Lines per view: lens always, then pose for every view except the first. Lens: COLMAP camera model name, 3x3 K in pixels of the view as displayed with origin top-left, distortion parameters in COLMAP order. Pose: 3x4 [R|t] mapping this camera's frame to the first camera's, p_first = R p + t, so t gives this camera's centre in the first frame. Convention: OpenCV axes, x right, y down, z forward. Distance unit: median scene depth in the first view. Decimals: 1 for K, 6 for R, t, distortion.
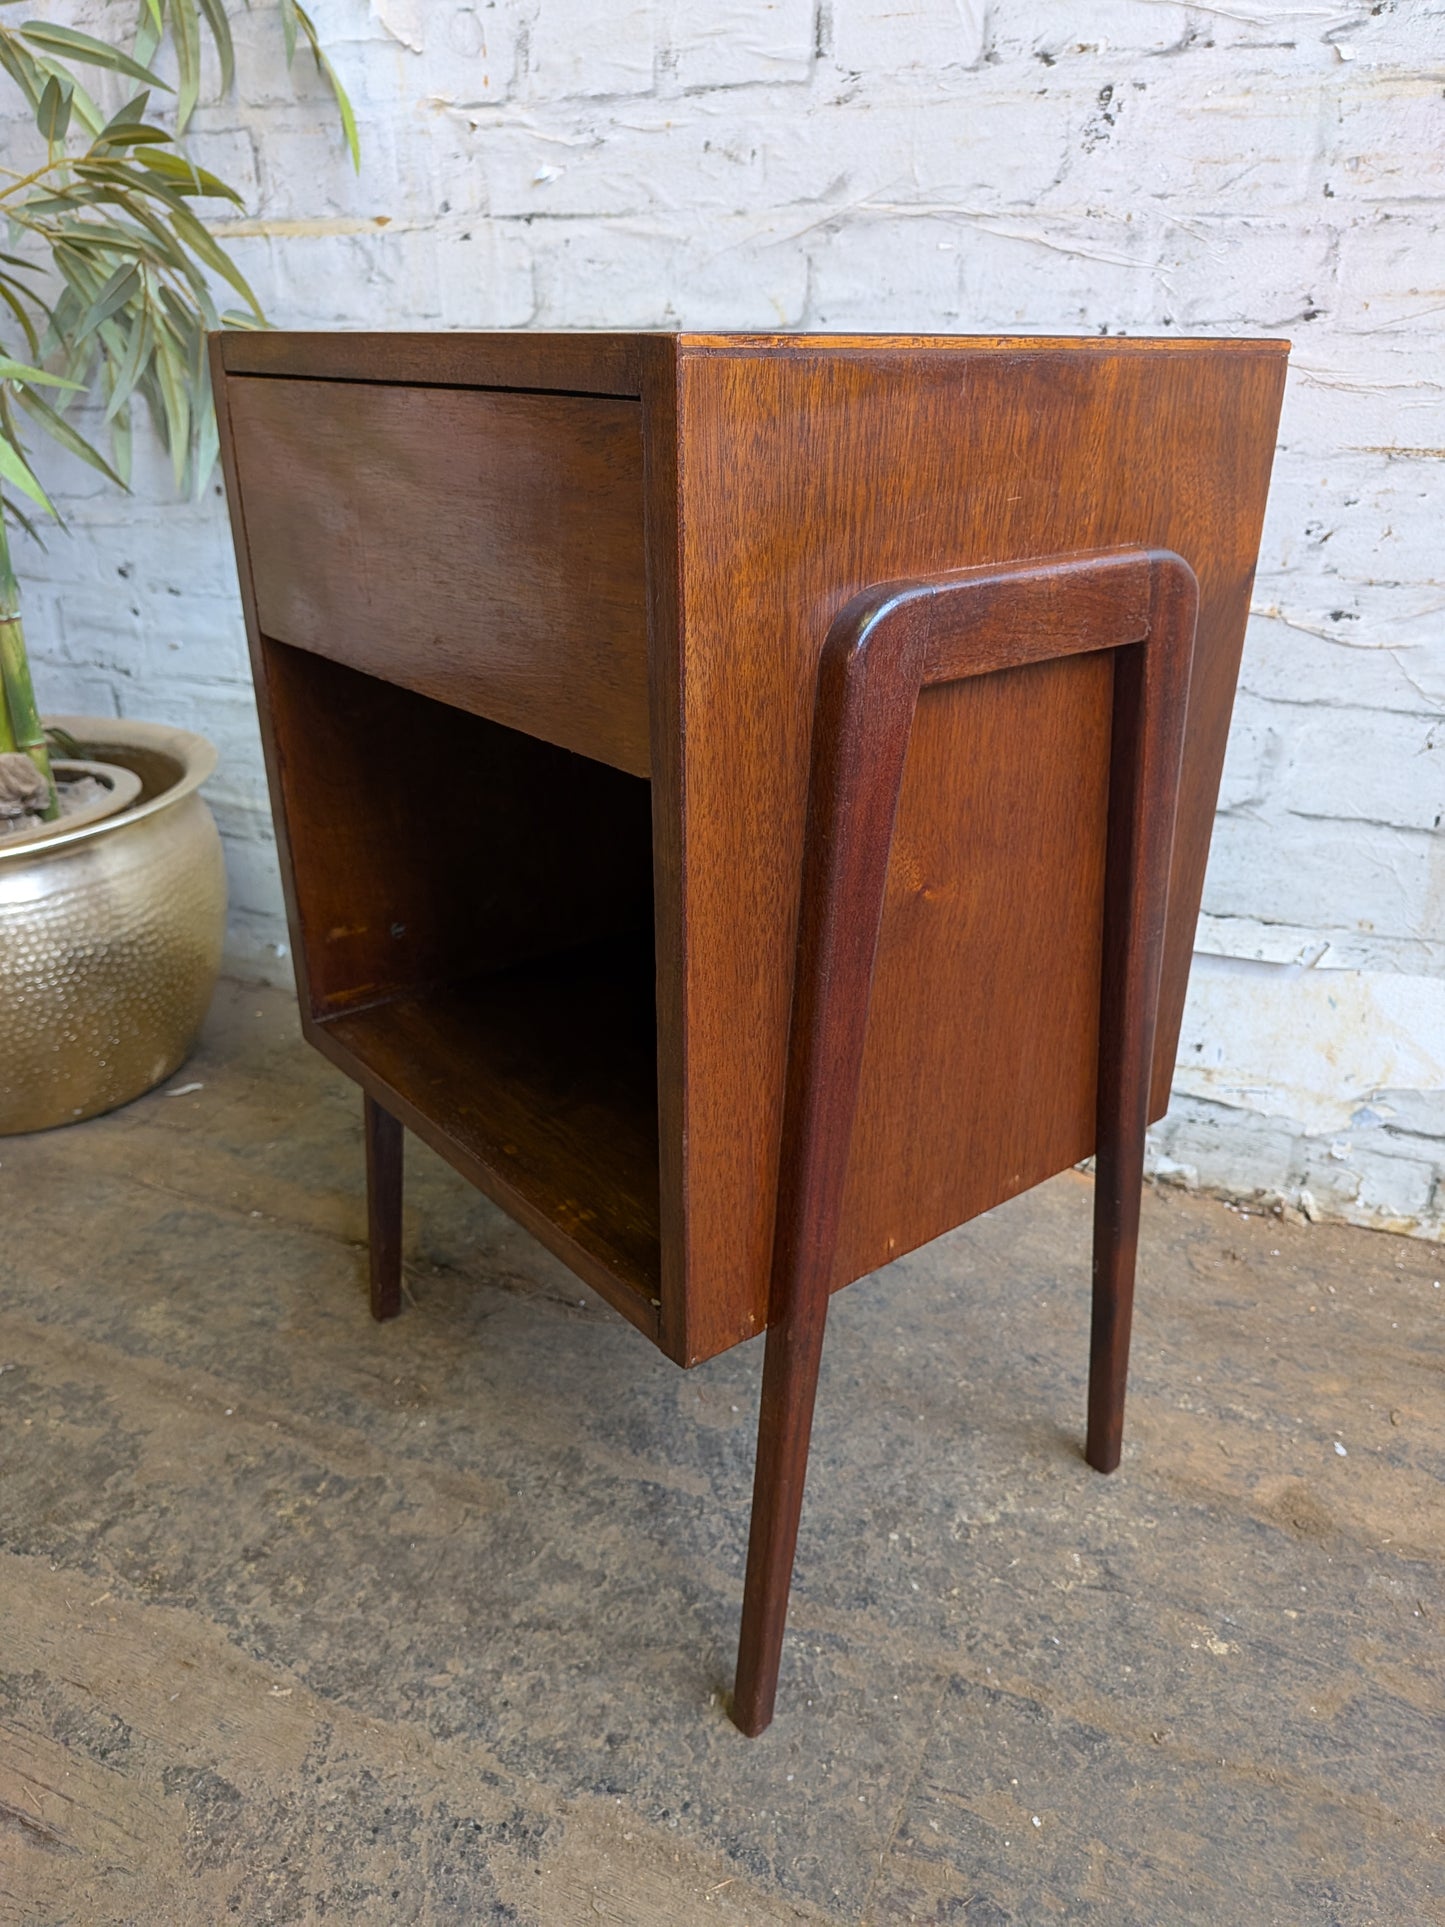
lens RADIAL K [[1400.1, 0, 729.3], [0, 1400.1, 985.9], [0, 0, 1]] dist [0.046077, -0.095380]
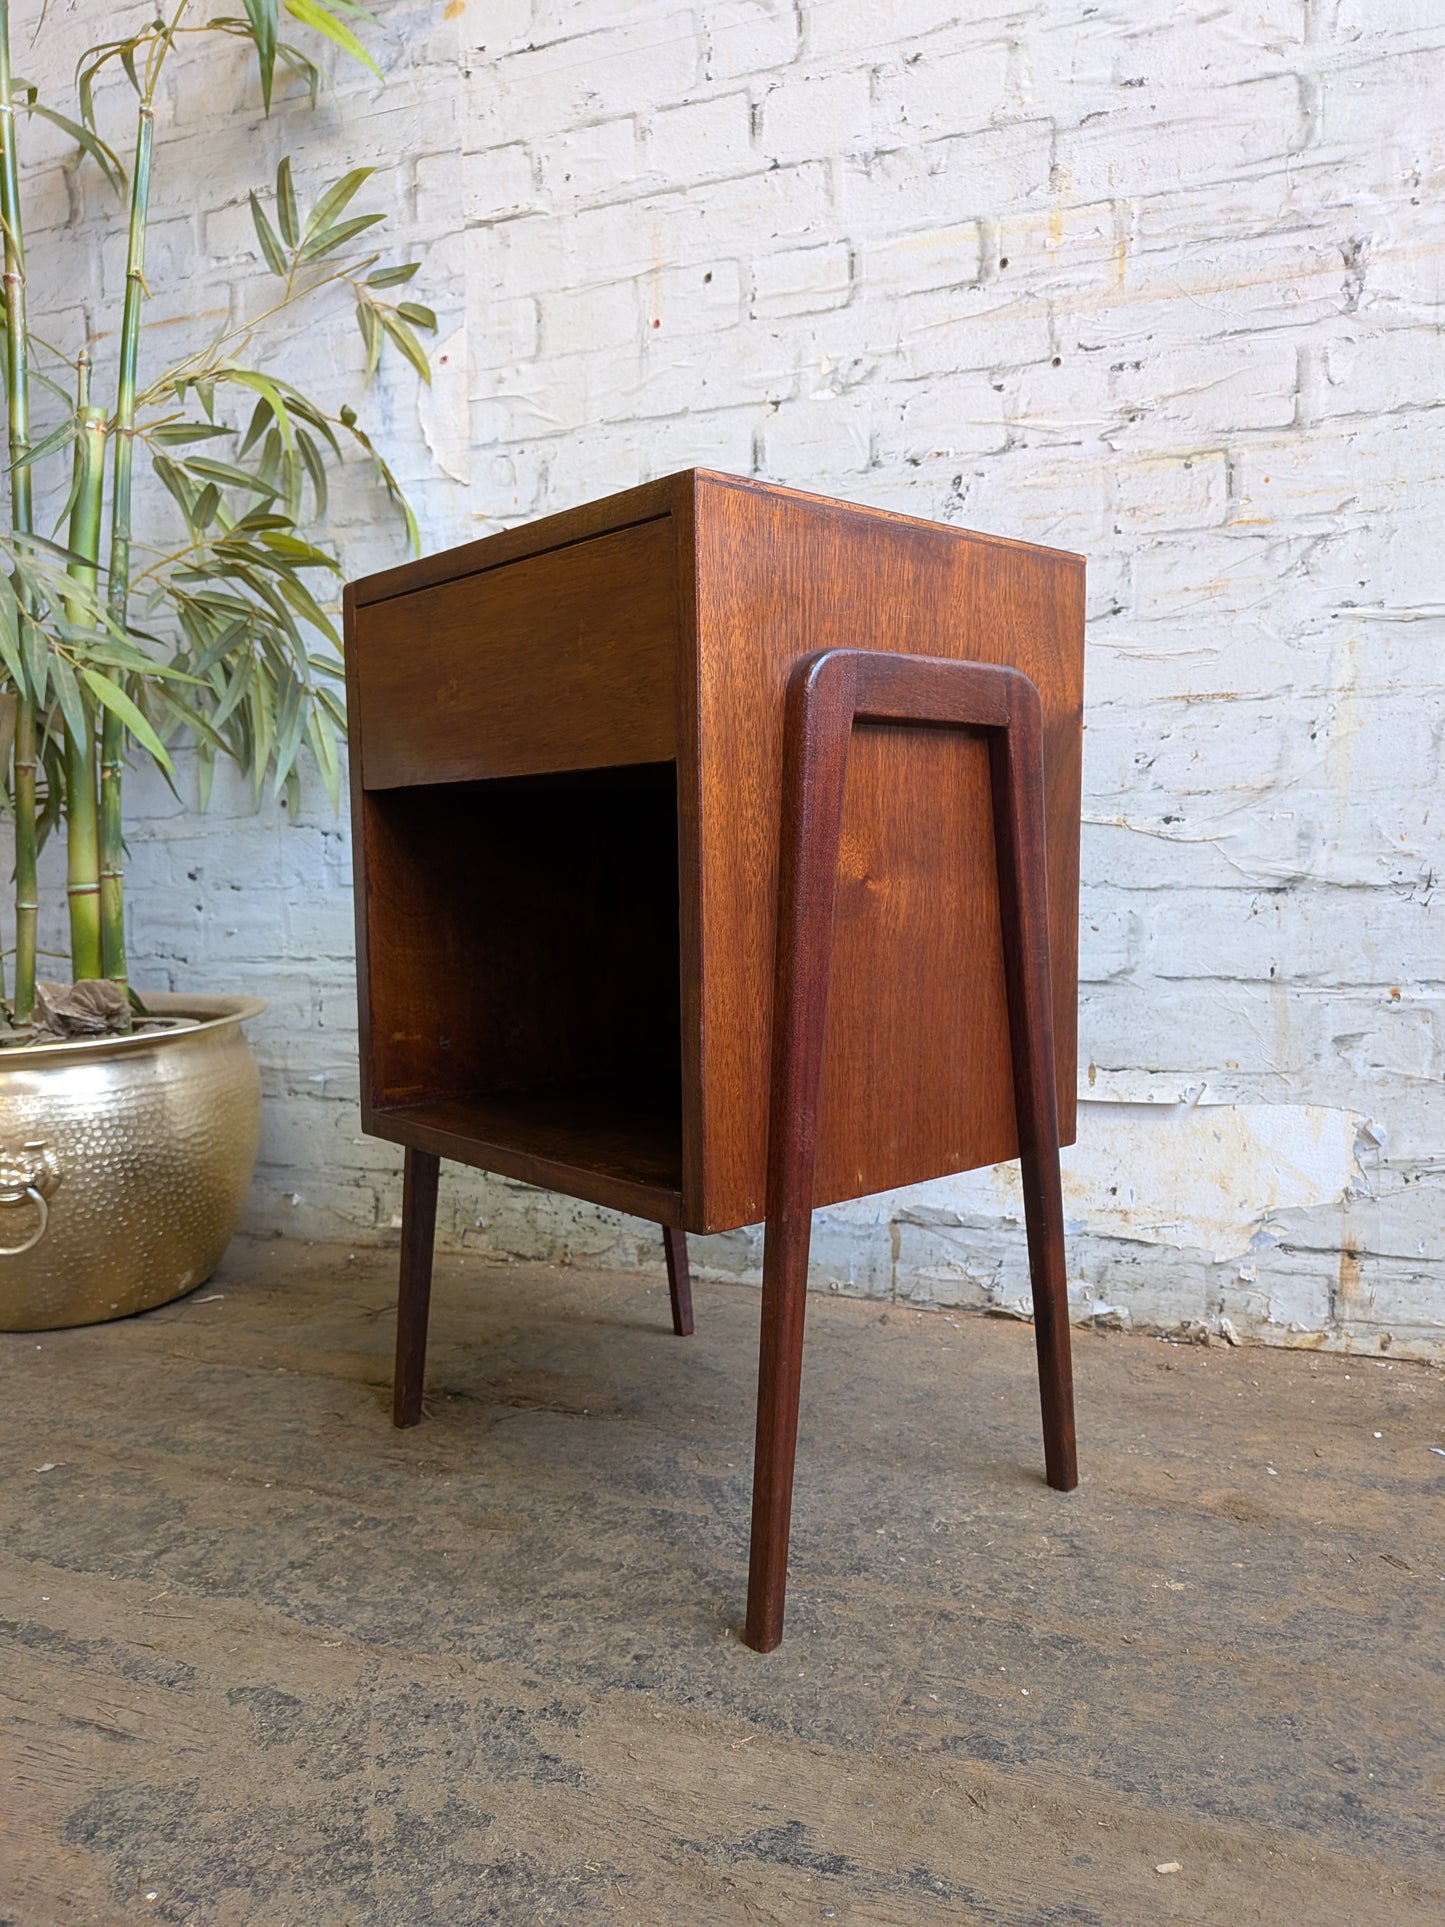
lens RADIAL K [[1389.2, 0, 718.3], [0, 1389.2, 981.3], [0, 0, 1]] dist [0.064035, -0.122258]
pose [[0.999113, -0.019889, 0.037128, -0.039696], [0.031306, 0.940383, -0.338674, 0.321439], [-0.028179, 0.339535, 0.940171, -0.167461]]
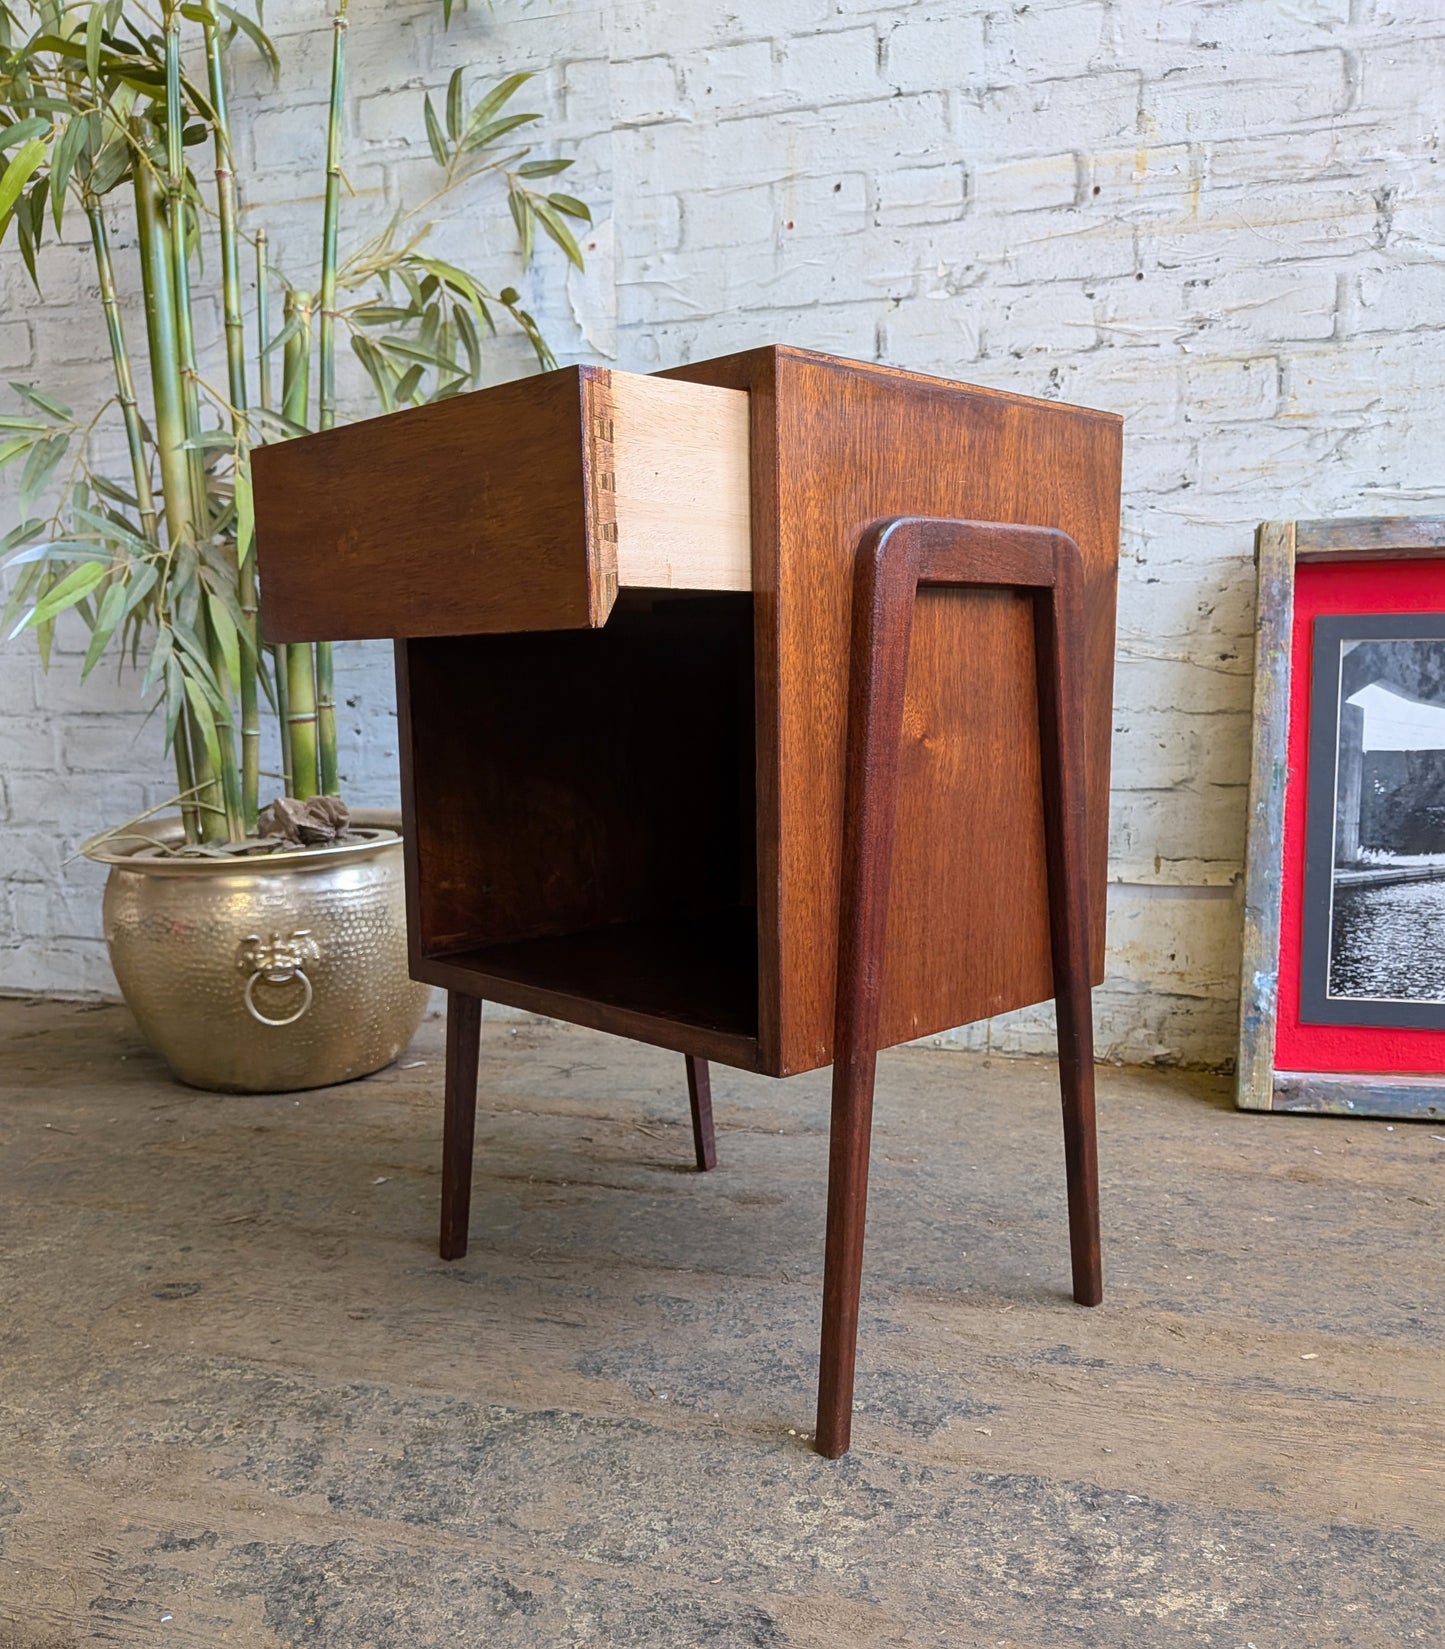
lens RADIAL K [[1439.7, 0, 731.6], [0, 1439.7, 894.4], [0, 0, 1]] dist [0.081876, -0.160842]
pose [[0.992899, -0.037910, 0.112756, -0.348931], [0.067226, 0.960808, -0.268940, 0.433764], [-0.098141, 0.274610, 0.956534, -0.495604]]
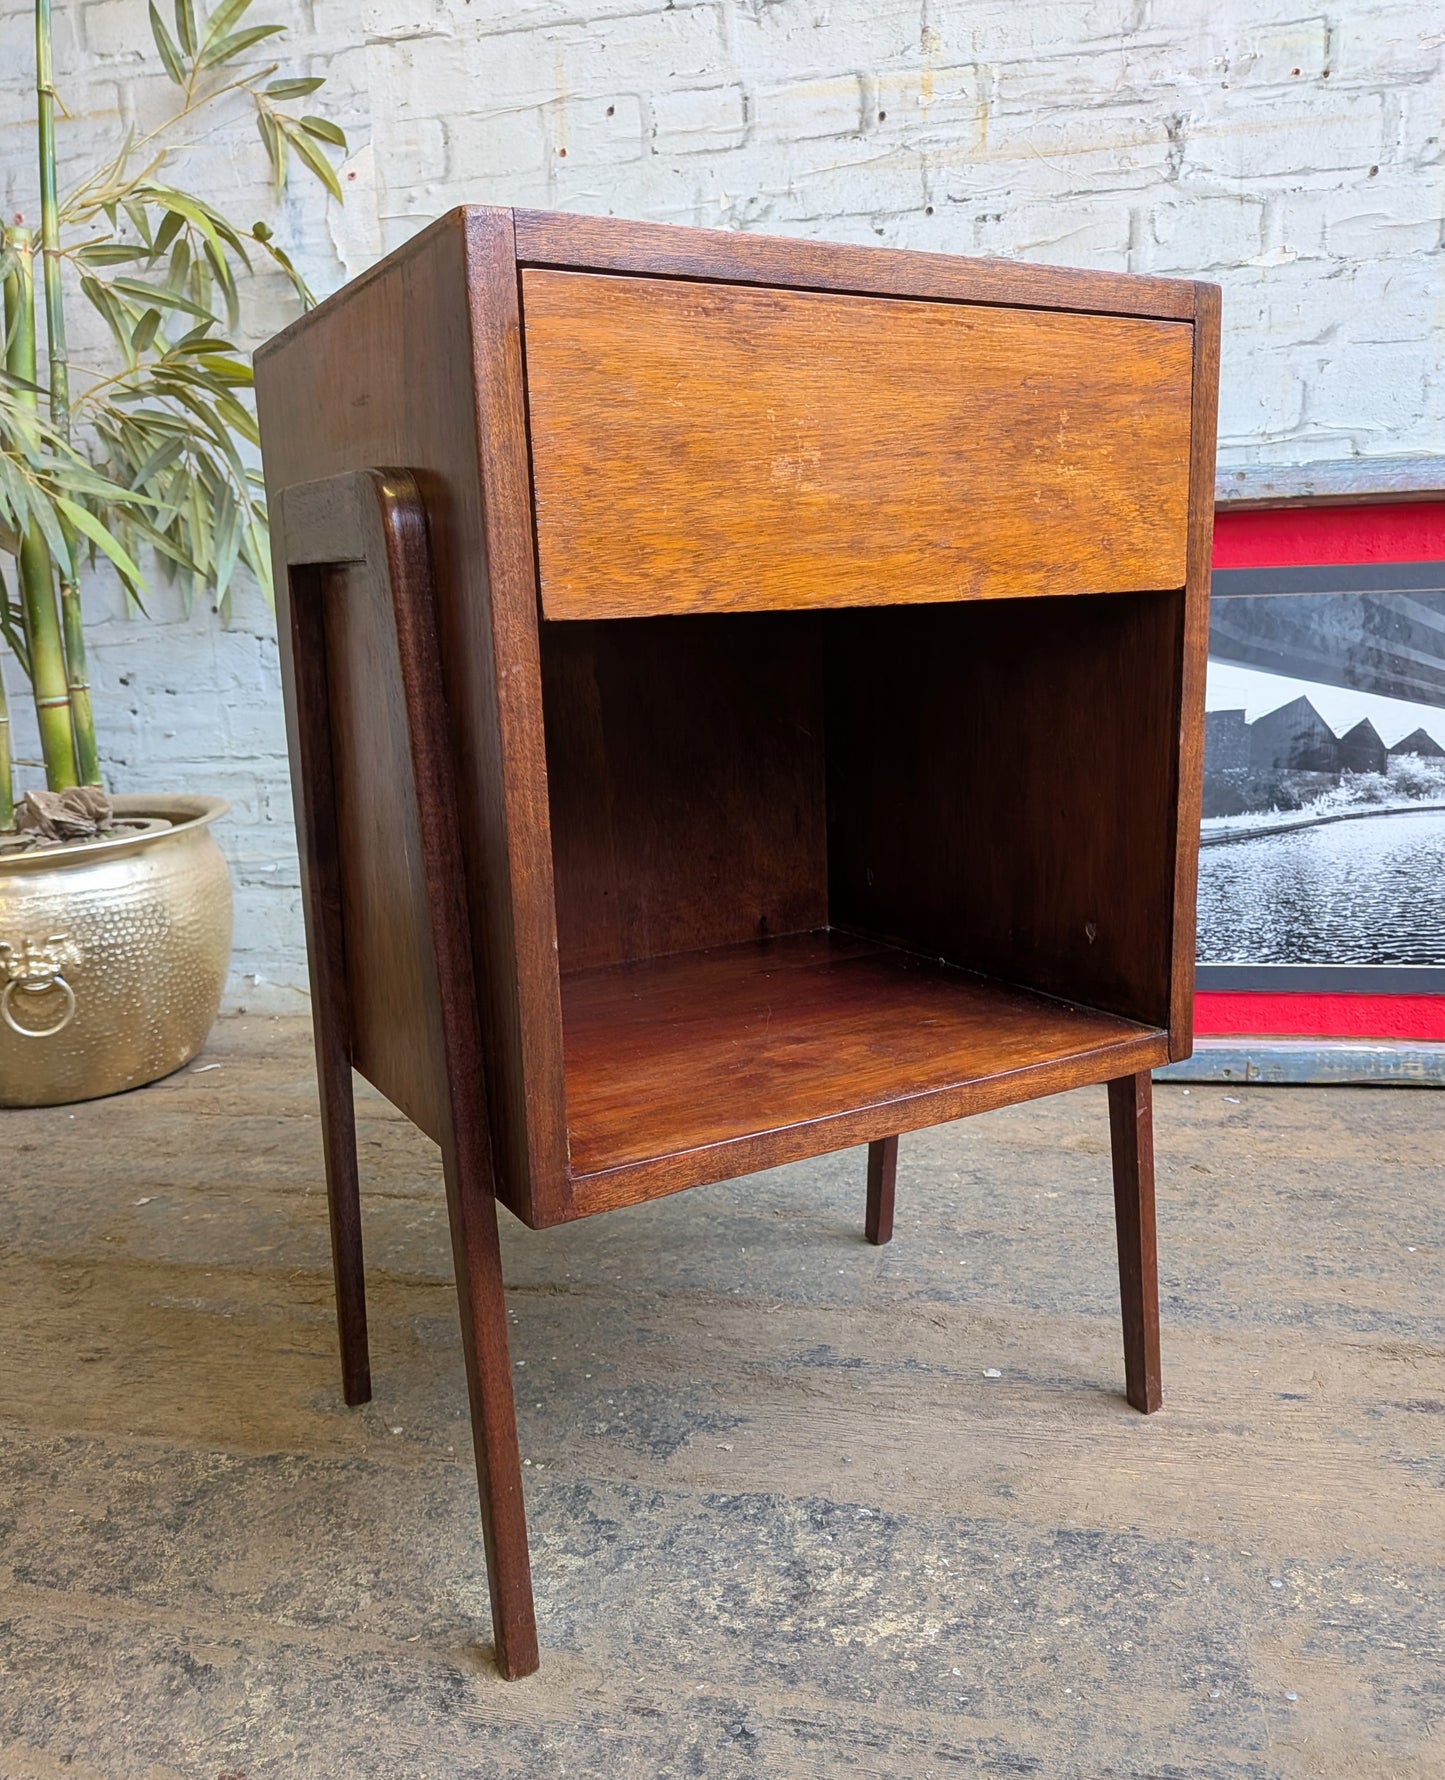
lens RADIAL K [[1438.8, 0, 762.4], [0, 1438.8, 961.2], [0, 0, 1]] dist [0.024761, -0.053477]
pose [[0.978051, -0.085429, 0.190045, -0.209060], [0.120952, 0.975460, -0.183978, 0.394552], [-0.169665, 0.202926, 0.964383, -0.452859]]
